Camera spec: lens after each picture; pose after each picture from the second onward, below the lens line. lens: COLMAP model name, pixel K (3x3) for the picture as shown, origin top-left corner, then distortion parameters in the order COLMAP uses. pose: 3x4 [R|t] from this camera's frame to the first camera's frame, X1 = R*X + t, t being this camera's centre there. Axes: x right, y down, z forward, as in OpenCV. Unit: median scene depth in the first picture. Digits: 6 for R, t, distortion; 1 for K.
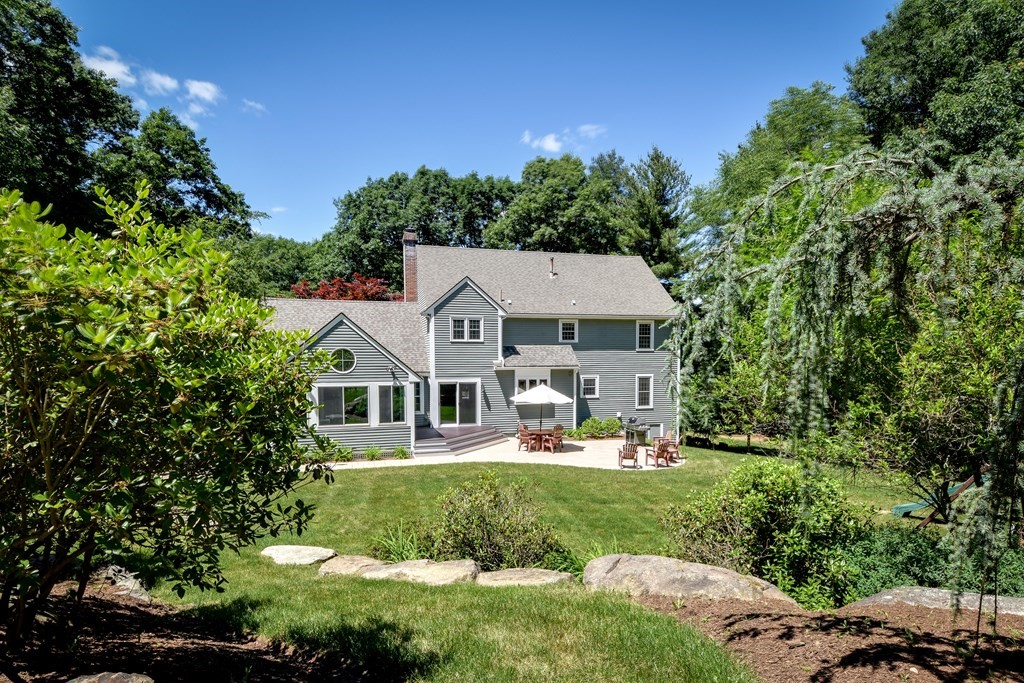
lens RADIAL K [[551.2, 0, 515.1], [0, 551.2, 343.5], [0, 0, 1]] dist [-0.007226, -0.016382]
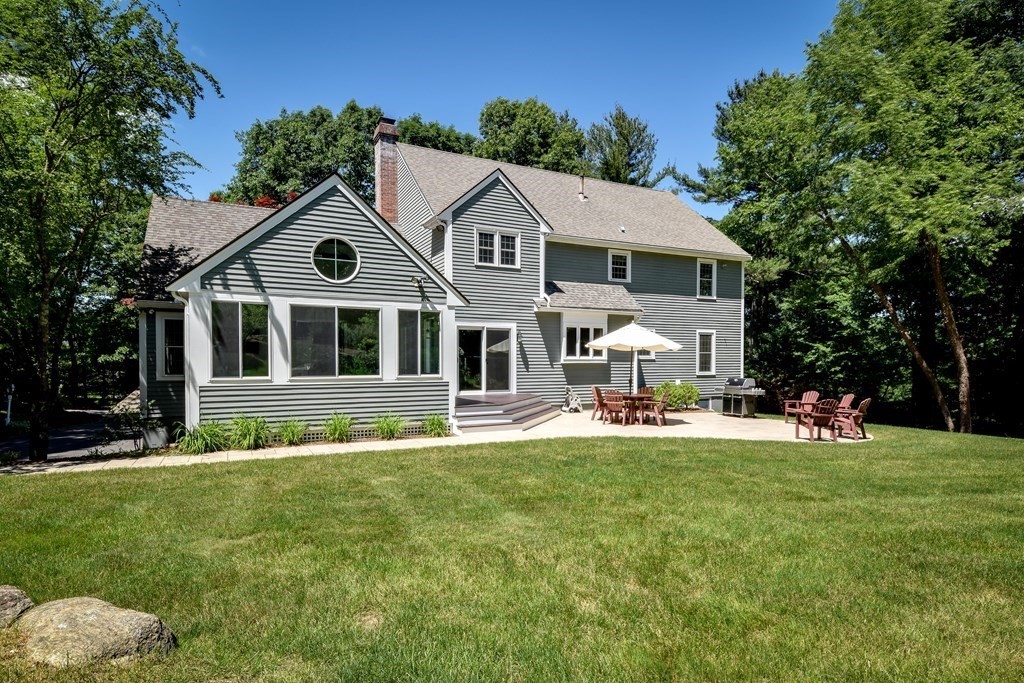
lens RADIAL K [[551.2, 0, 510.5], [0, 551.2, 344.2], [0, 0, 1]] dist [-0.007226, -0.016382]
pose [[0.980838, 0.009479, 0.194592, -0.198540], [-0.007198, 0.999897, -0.012425, 0.096916], [-0.194690, 0.010786, 0.980806, 0.341687]]
